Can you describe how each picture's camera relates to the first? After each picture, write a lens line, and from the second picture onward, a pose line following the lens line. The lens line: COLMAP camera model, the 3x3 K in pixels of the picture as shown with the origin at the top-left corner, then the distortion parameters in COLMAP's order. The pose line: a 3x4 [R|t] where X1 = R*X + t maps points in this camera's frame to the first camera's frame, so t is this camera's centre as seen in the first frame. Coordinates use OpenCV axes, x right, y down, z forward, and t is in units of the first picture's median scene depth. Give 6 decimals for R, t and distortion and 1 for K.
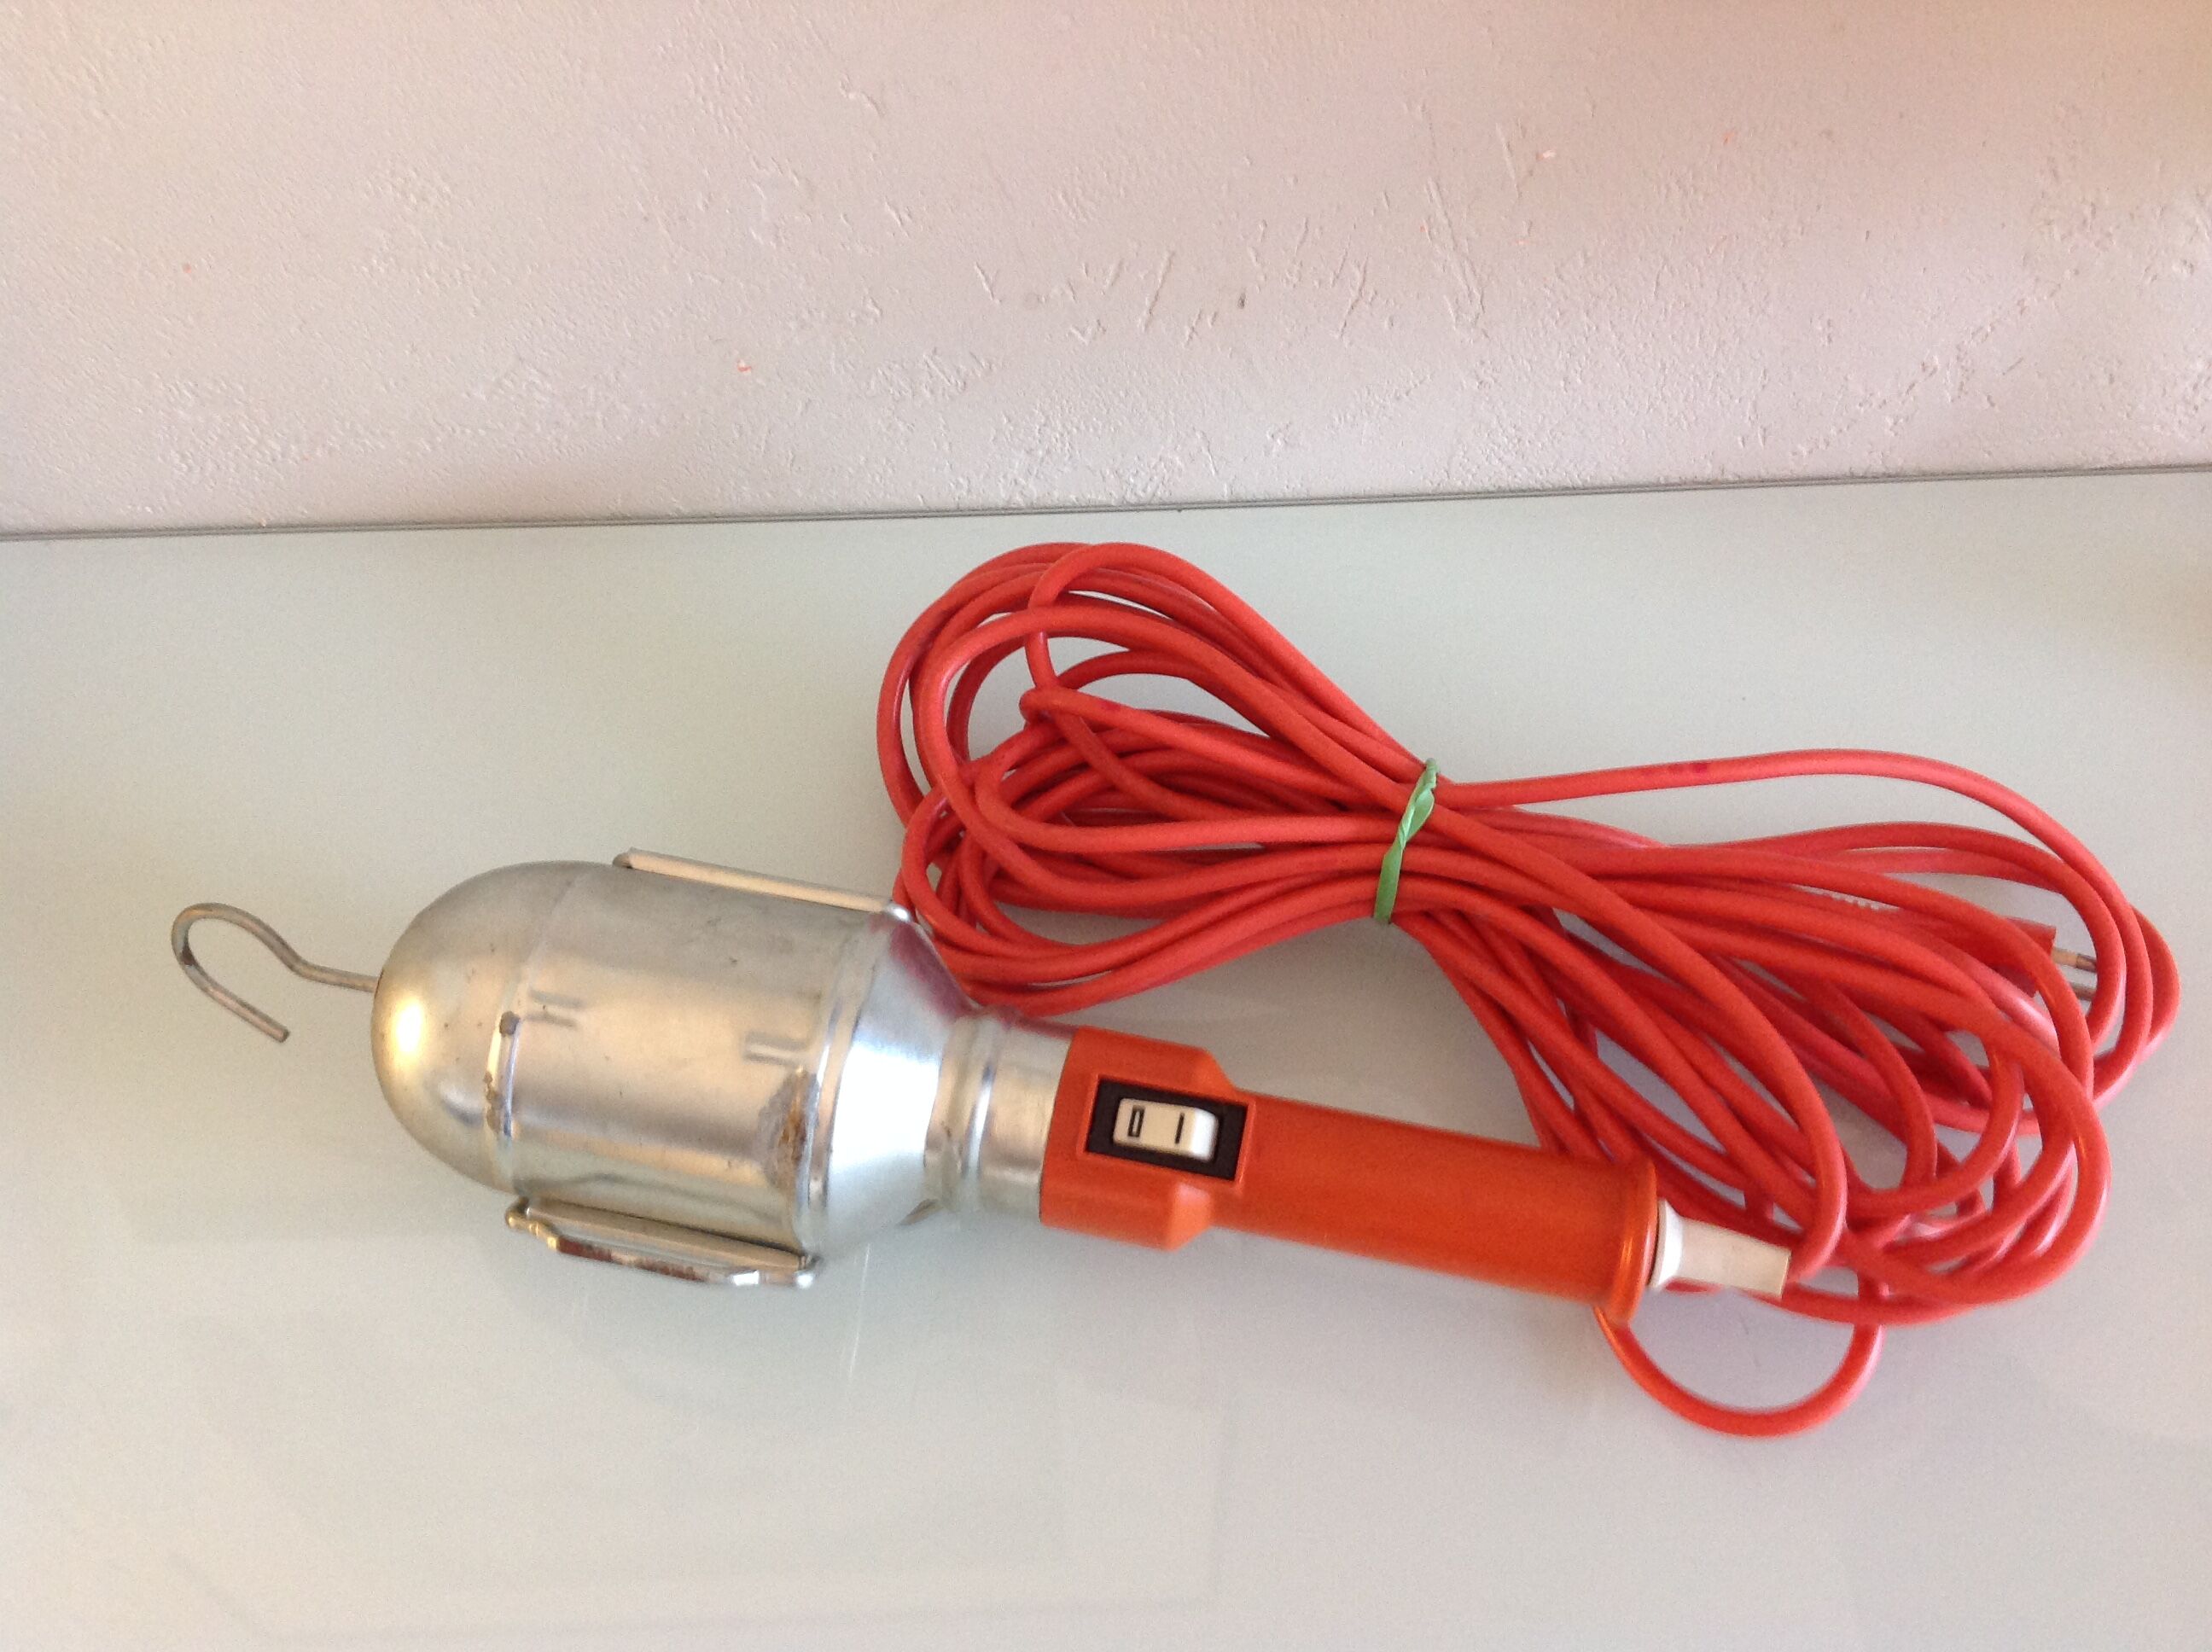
lens RADIAL K [[2188.7, 0, 1159.1], [0, 2188.7, 830.8], [0, 0, 1]] dist [0.139953, -0.340559]
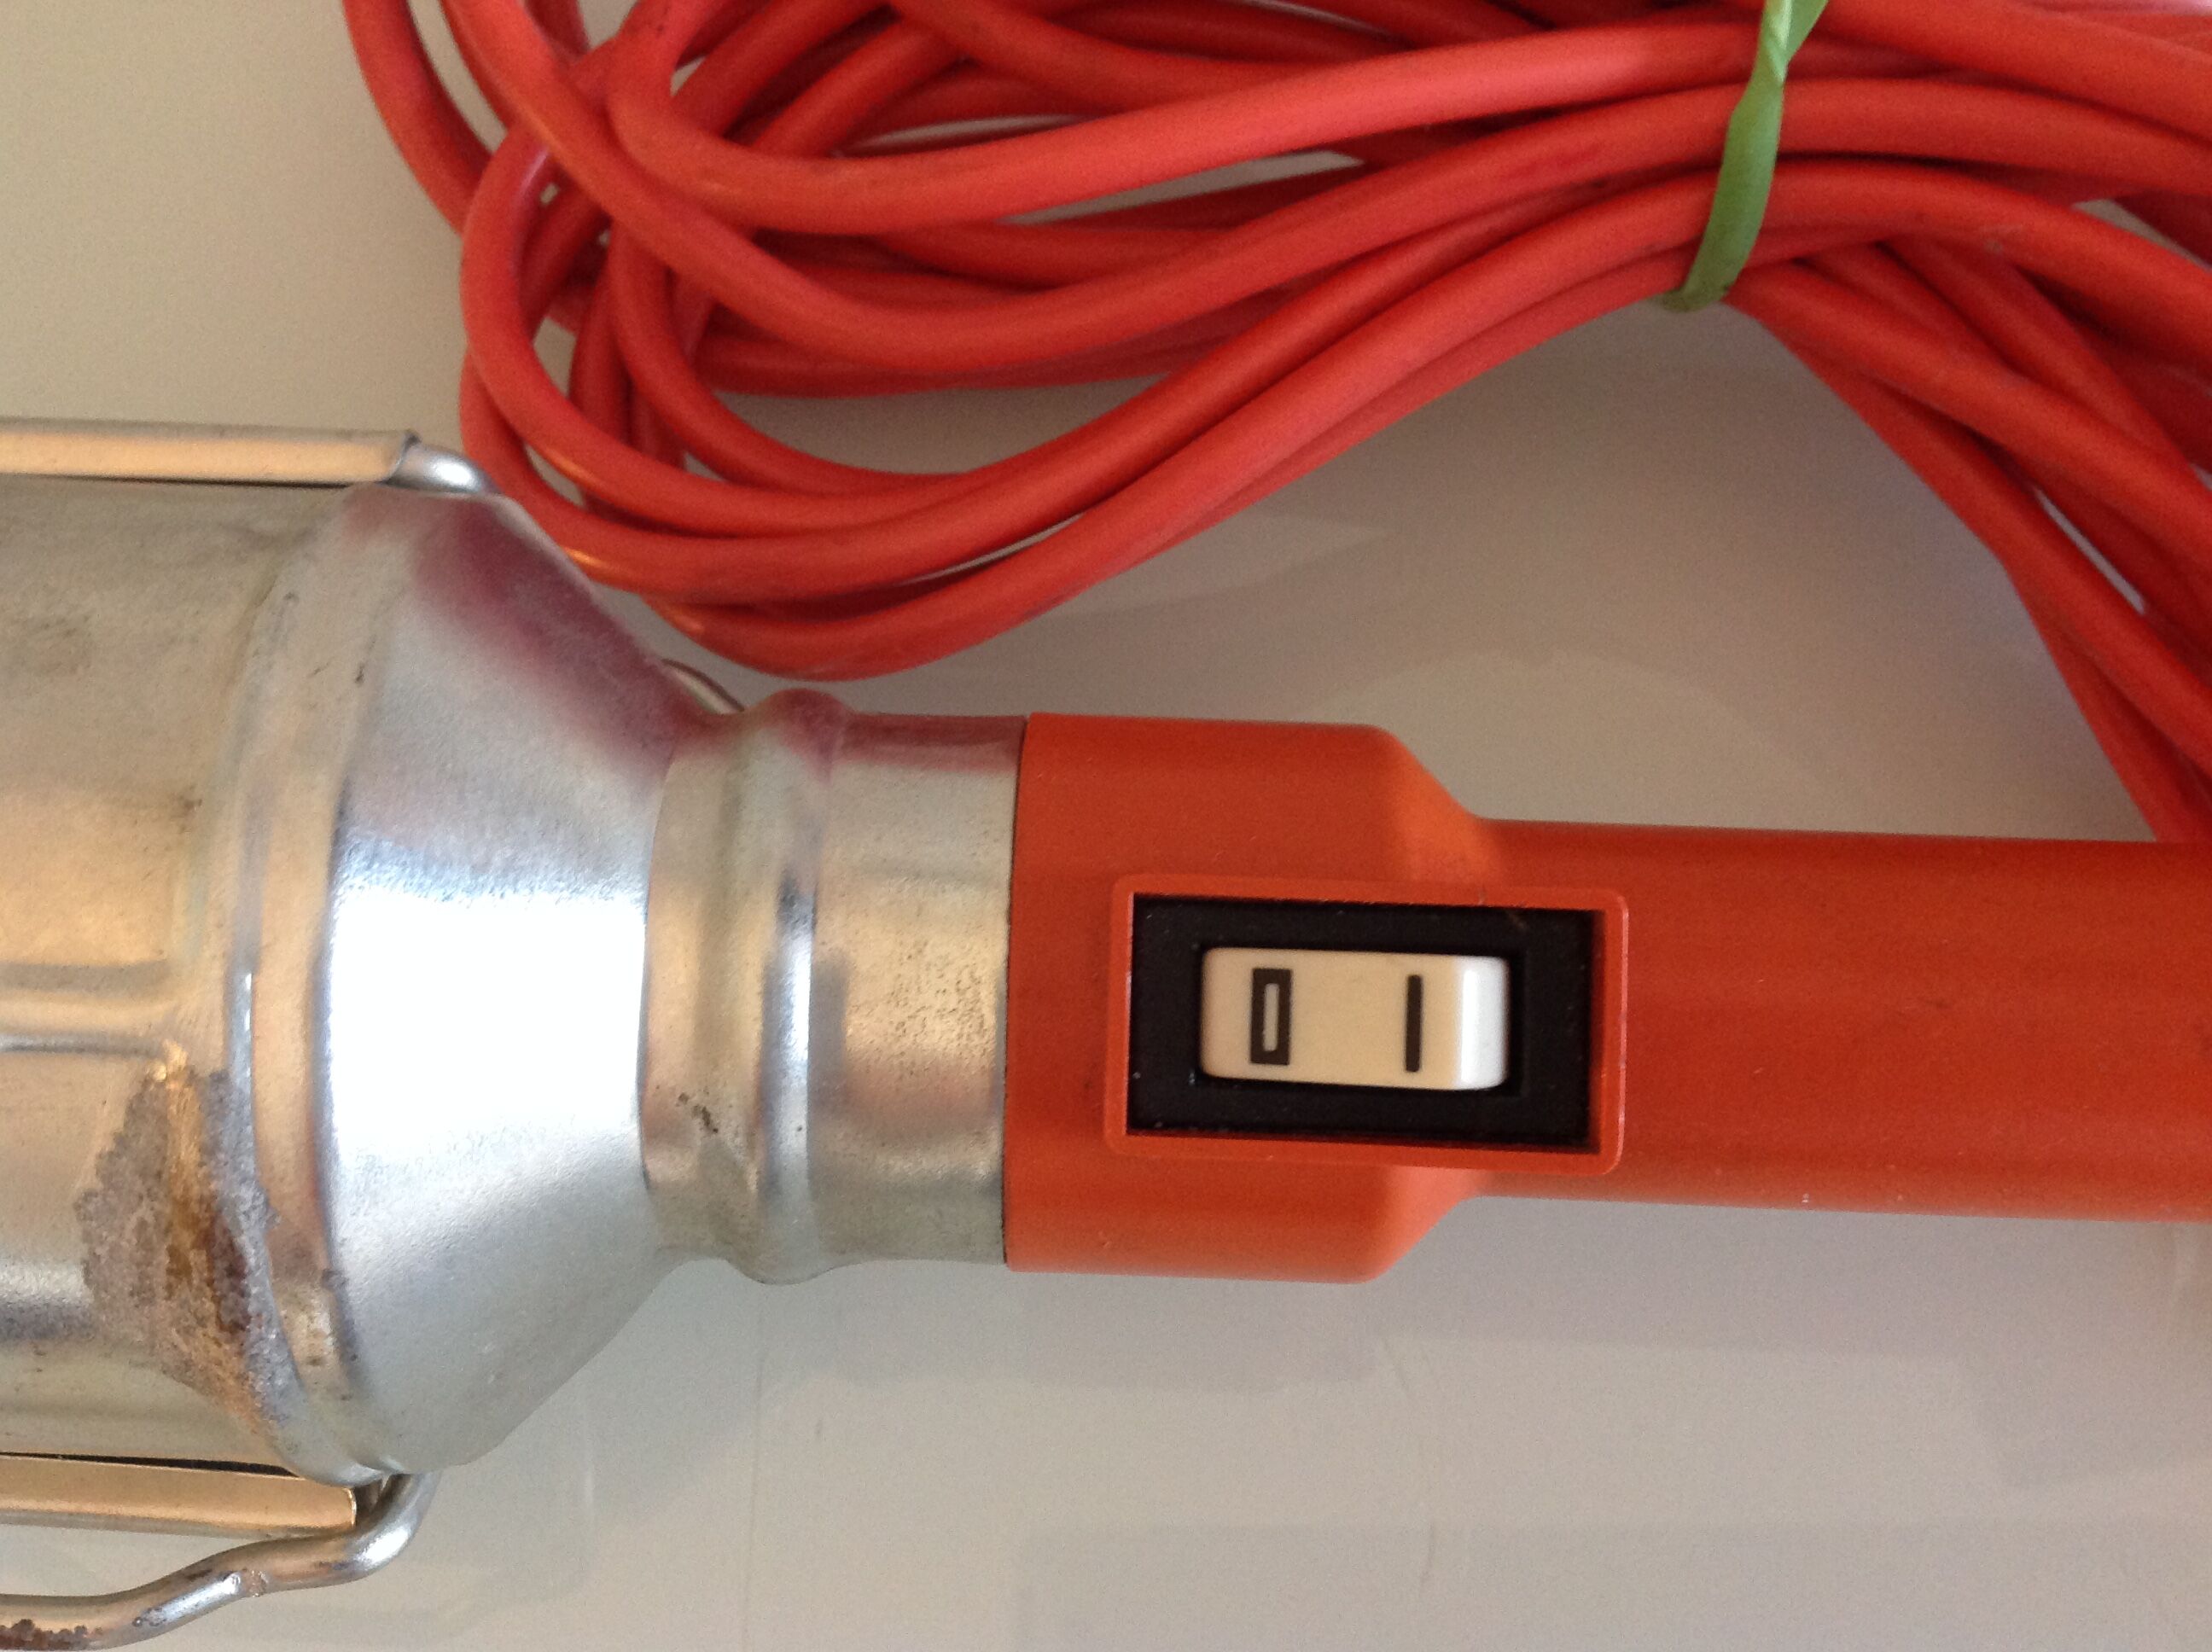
lens RADIAL K [[2188.7, 0, 1159.1], [0, 2188.7, 830.8], [0, 0, 1]] dist [0.139953, -0.340559]
pose [[0.983132, -0.165784, 0.077242, -0.043436], [0.141207, 0.956436, 0.255519, 0.017984], [-0.116238, -0.240302, 0.963714, 0.626545]]
